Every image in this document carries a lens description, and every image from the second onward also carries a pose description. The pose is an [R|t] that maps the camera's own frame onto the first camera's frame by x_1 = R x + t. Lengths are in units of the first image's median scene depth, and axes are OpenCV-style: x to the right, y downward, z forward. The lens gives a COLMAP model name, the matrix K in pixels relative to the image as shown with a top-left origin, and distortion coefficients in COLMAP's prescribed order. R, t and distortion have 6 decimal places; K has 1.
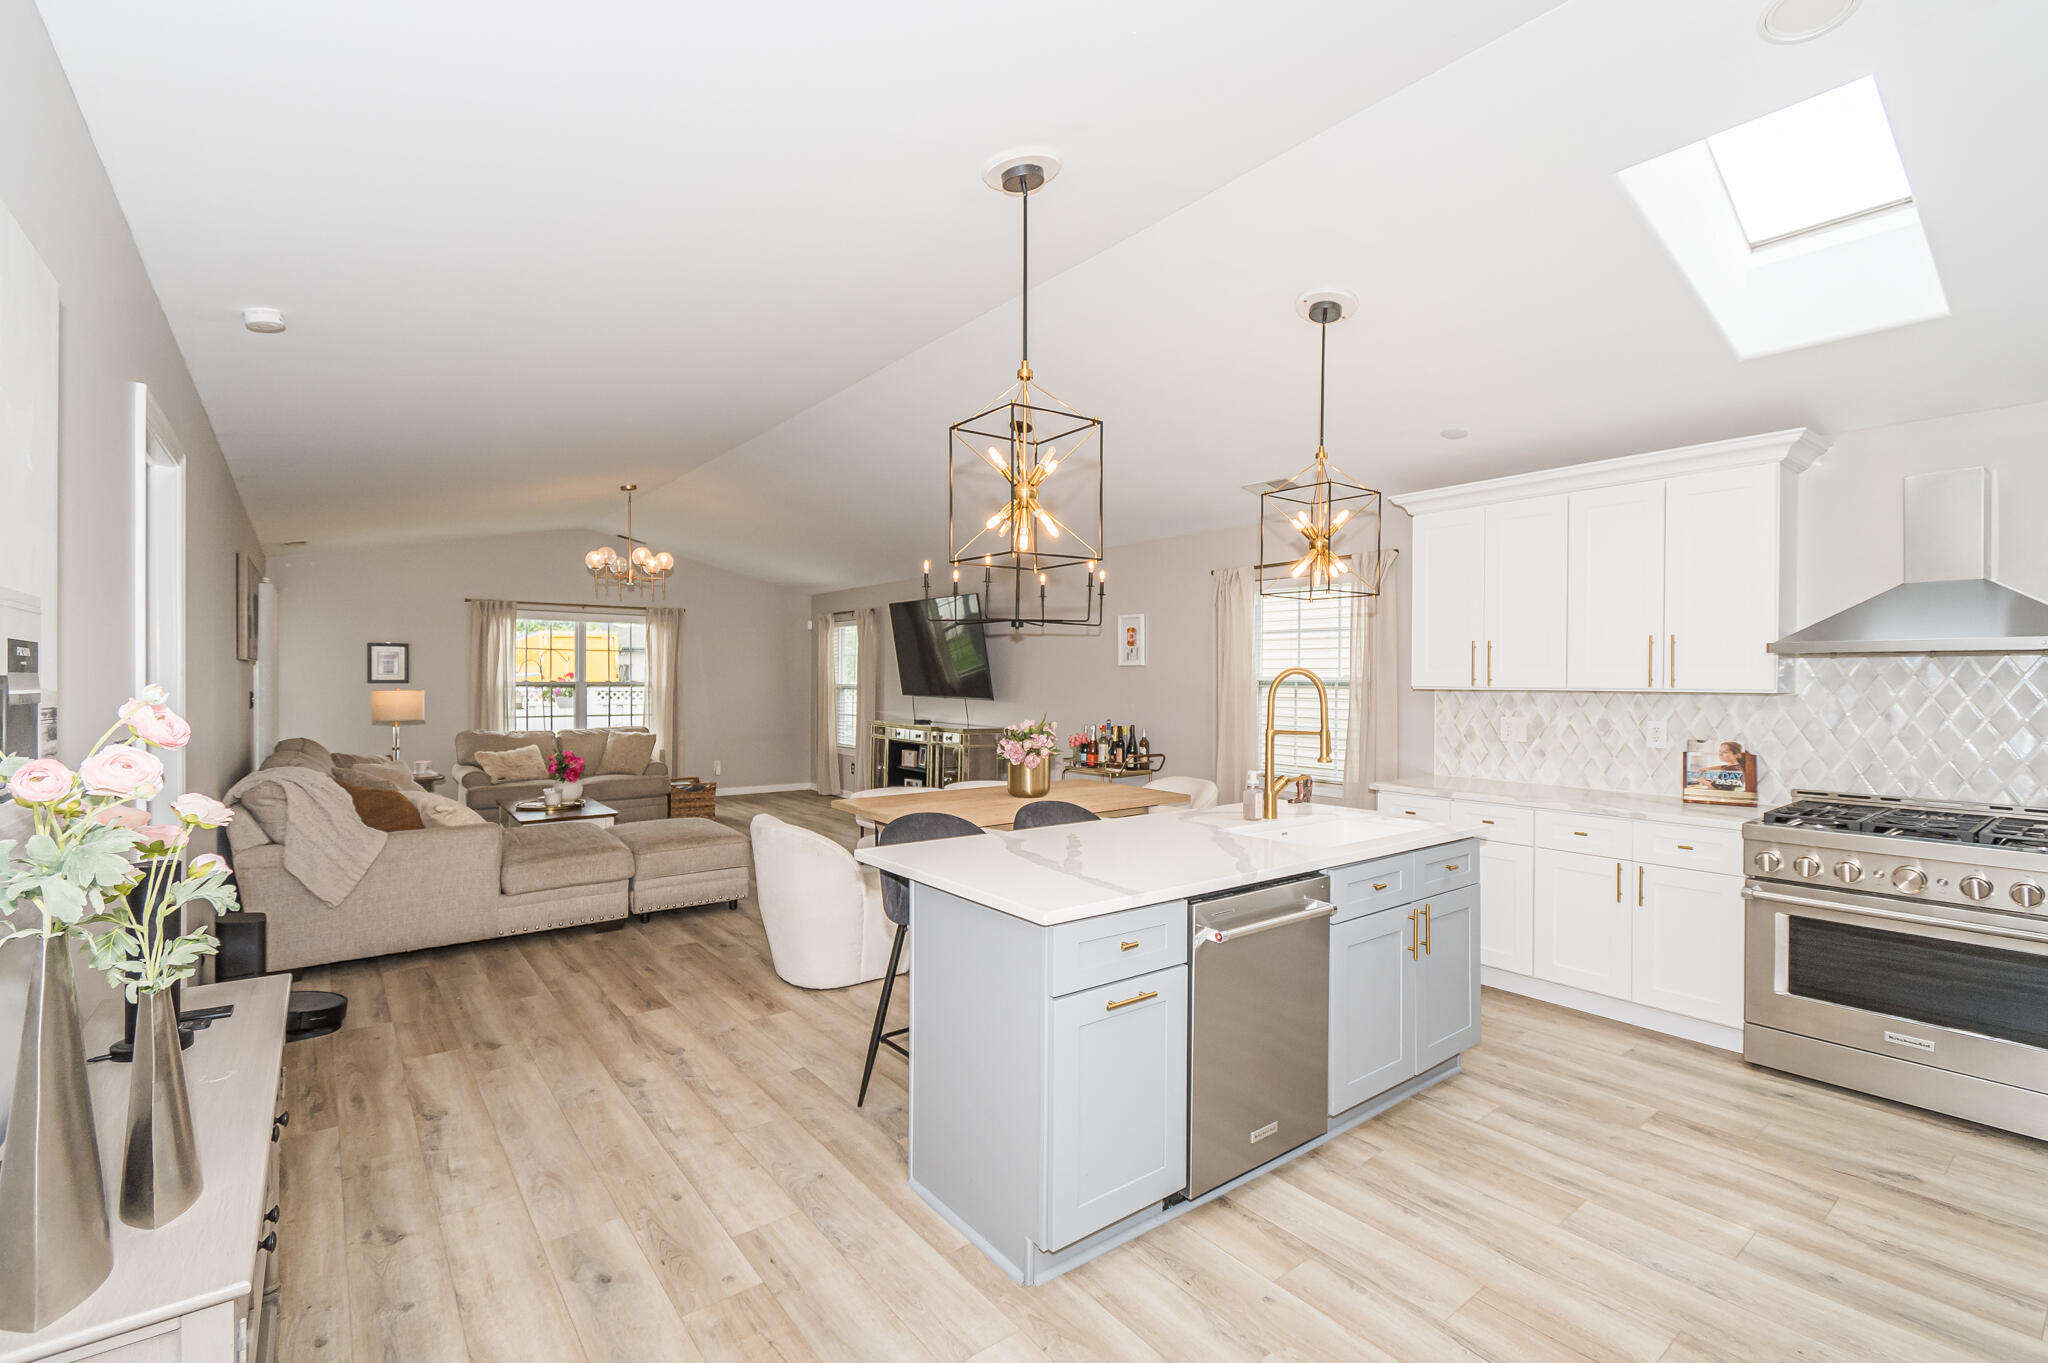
lens RADIAL K [[953.4, 0, 1037.7], [0, 953.4, 682.9], [0, 0, 1]] dist [0.010622, -0.001339]
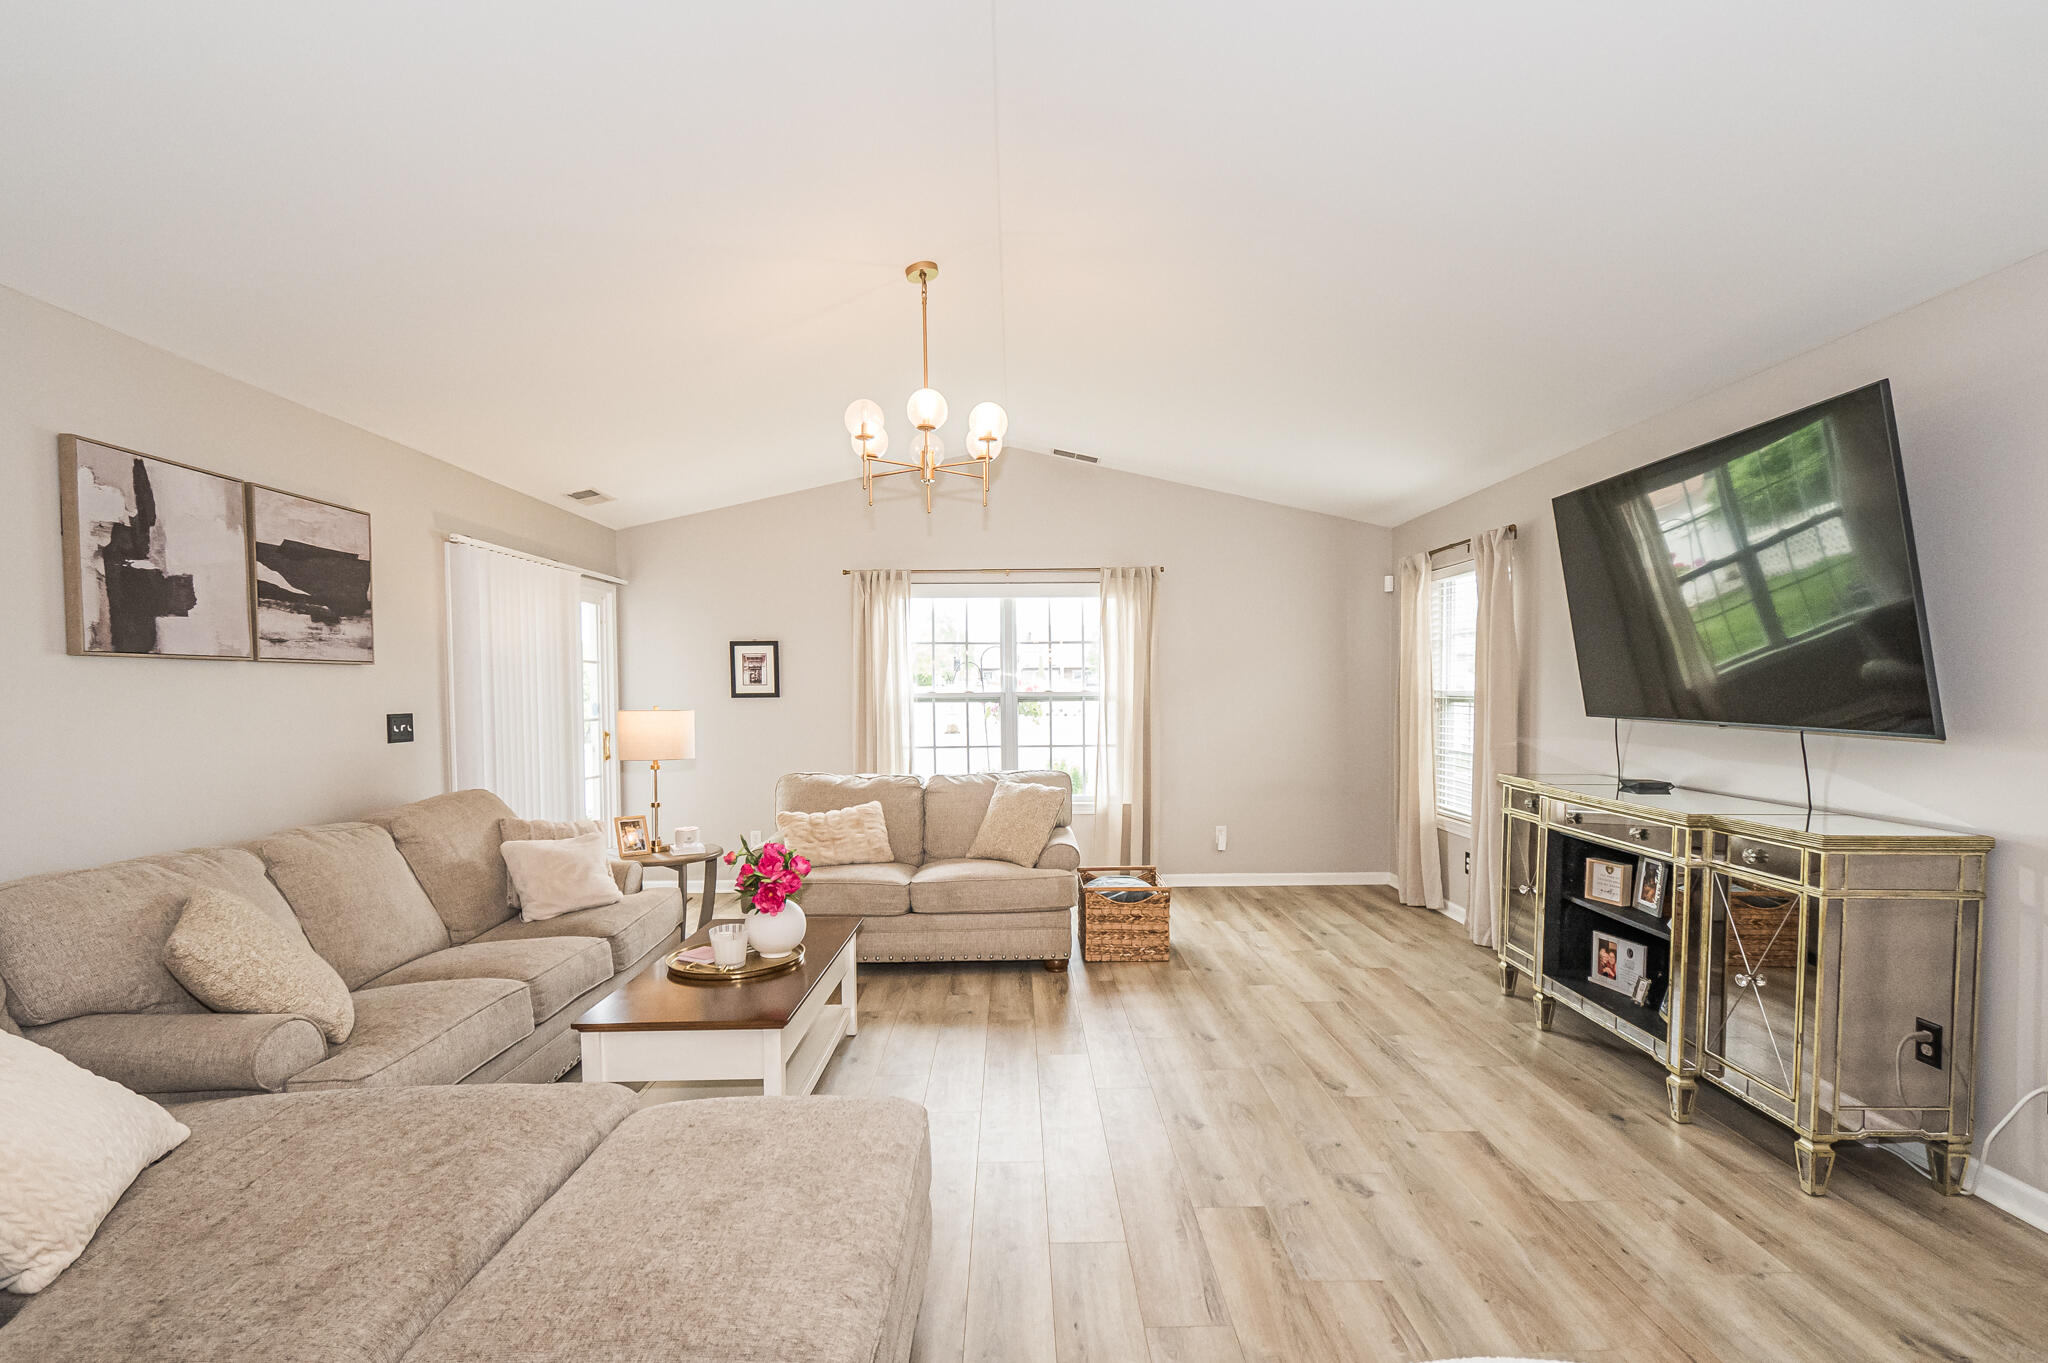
lens RADIAL K [[953.4, 0, 1041.9], [0, 953.4, 726.1], [0, 0, 1]] dist [0.010622, -0.001339]
pose [[0.797375, 0.012085, -0.603363, -0.080407], [0.010764, 0.999356, 0.034241, -0.000527], [0.603388, -0.033797, 0.796731, 0.529788]]
